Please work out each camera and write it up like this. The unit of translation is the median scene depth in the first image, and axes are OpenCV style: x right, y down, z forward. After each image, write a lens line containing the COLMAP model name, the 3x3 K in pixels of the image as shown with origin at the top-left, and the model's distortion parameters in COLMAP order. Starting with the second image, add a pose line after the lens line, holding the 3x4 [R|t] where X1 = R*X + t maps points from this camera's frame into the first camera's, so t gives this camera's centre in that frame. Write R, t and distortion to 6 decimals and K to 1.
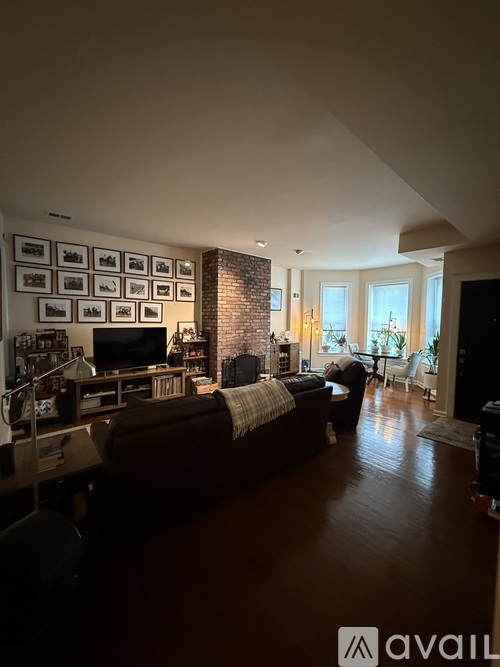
lens RADIAL K [[266.7, 0, 251.0], [0, 266.7, 333.9], [0, 0, 1]] dist [-0.002560, -0.000126]
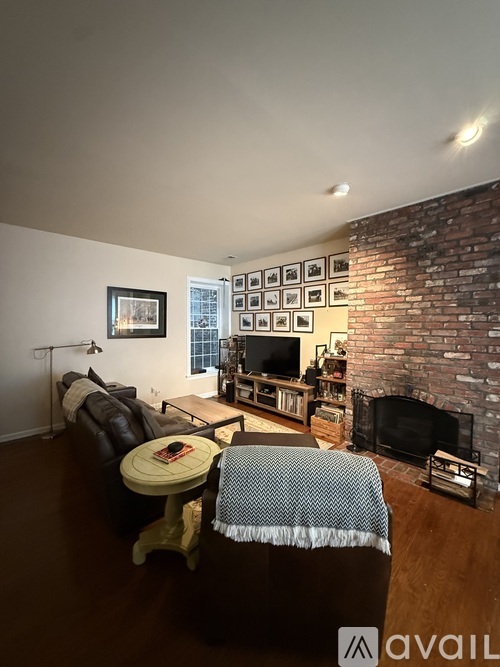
lens RADIAL K [[266.7, 0, 249.7], [0, 266.7, 334.3], [0, 0, 1]] dist [-0.002560, -0.000126]
pose [[0.057421, 0.021292, -0.998123, 0.482963], [-0.062995, 0.997858, 0.017662, -0.035346], [0.996361, 0.061862, 0.058639, 0.663340]]
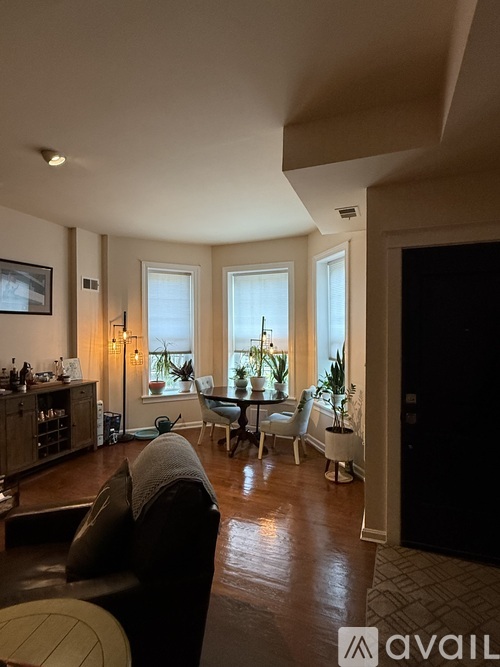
lens RADIAL K [[329.8, 0, 251.4], [0, 329.8, 332.9], [0, 0, 1]] dist [0.000282, 0.000009]
pose [[0.892826, -0.014233, 0.450177, 0.186755], [0.037663, 0.998359, -0.043132, -0.021796], [-0.448825, 0.055464, 0.891897, 0.392339]]
